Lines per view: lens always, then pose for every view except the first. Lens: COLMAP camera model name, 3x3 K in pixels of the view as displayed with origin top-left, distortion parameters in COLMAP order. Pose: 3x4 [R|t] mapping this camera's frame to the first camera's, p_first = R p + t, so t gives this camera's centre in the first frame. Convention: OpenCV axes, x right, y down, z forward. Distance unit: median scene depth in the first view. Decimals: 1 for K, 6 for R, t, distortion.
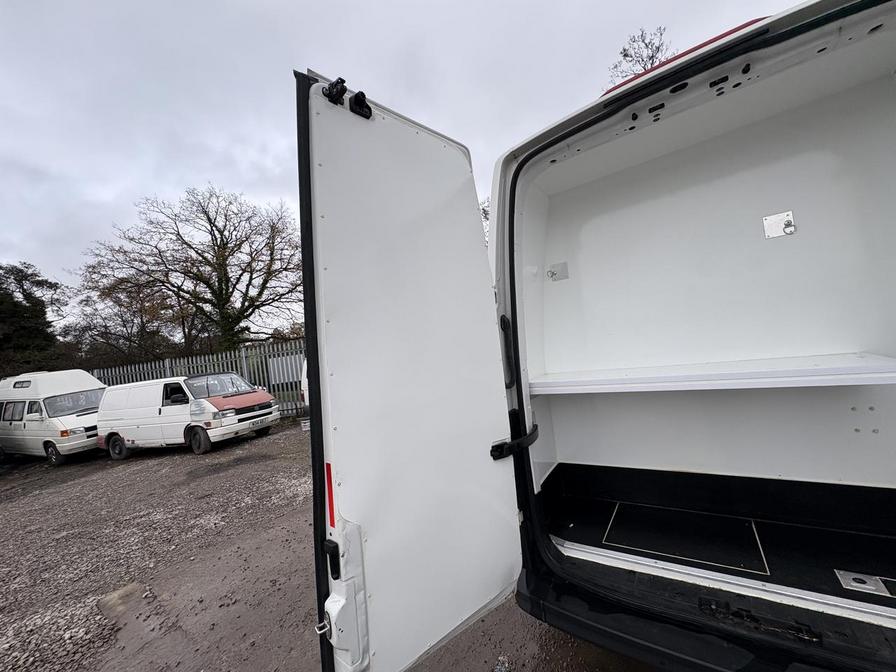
lens RADIAL K [[356.8, 0, 447.1], [0, 356.8, 336.7], [0, 0, 1]] dist [0.000968, -0.000382]
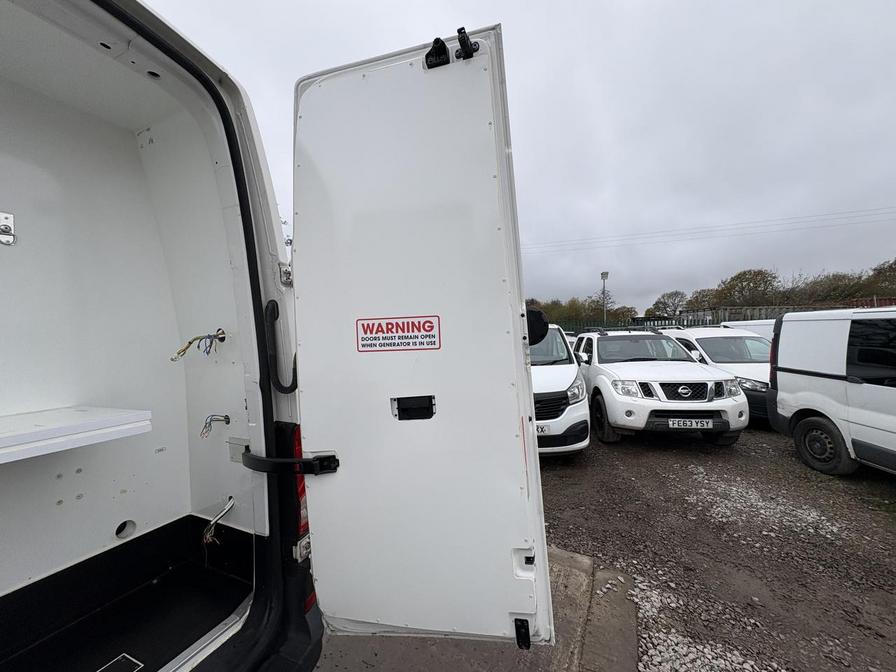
lens RADIAL K [[356.8, 0, 450.5], [0, 356.8, 336.4], [0, 0, 1]] dist [0.000968, -0.000382]
pose [[-0.193129, 0.137514, 0.971489, 0.115020], [0.026555, 0.990500, -0.134926, 0.017154], [-0.980814, -0.000261, -0.194946, 0.263093]]
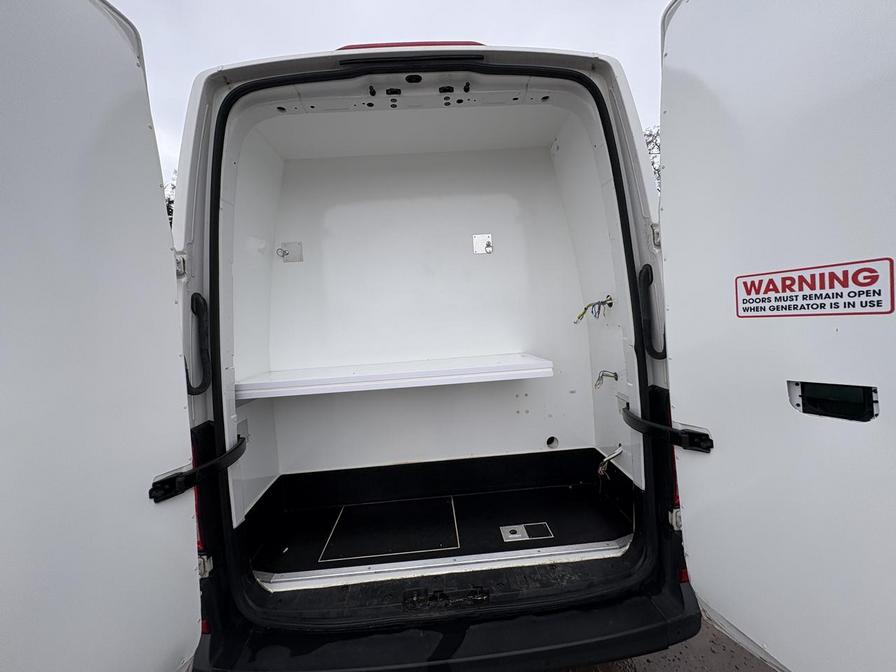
lens RADIAL K [[356.8, 0, 448.0], [0, 356.8, 337.4], [0, 0, 1]] dist [0.000968, -0.000382]
pose [[0.792092, 0.041437, 0.608993, 0.132783], [-0.053144, 0.998586, 0.001176, 0.001561], [-0.608084, -0.033296, 0.793175, 0.123002]]
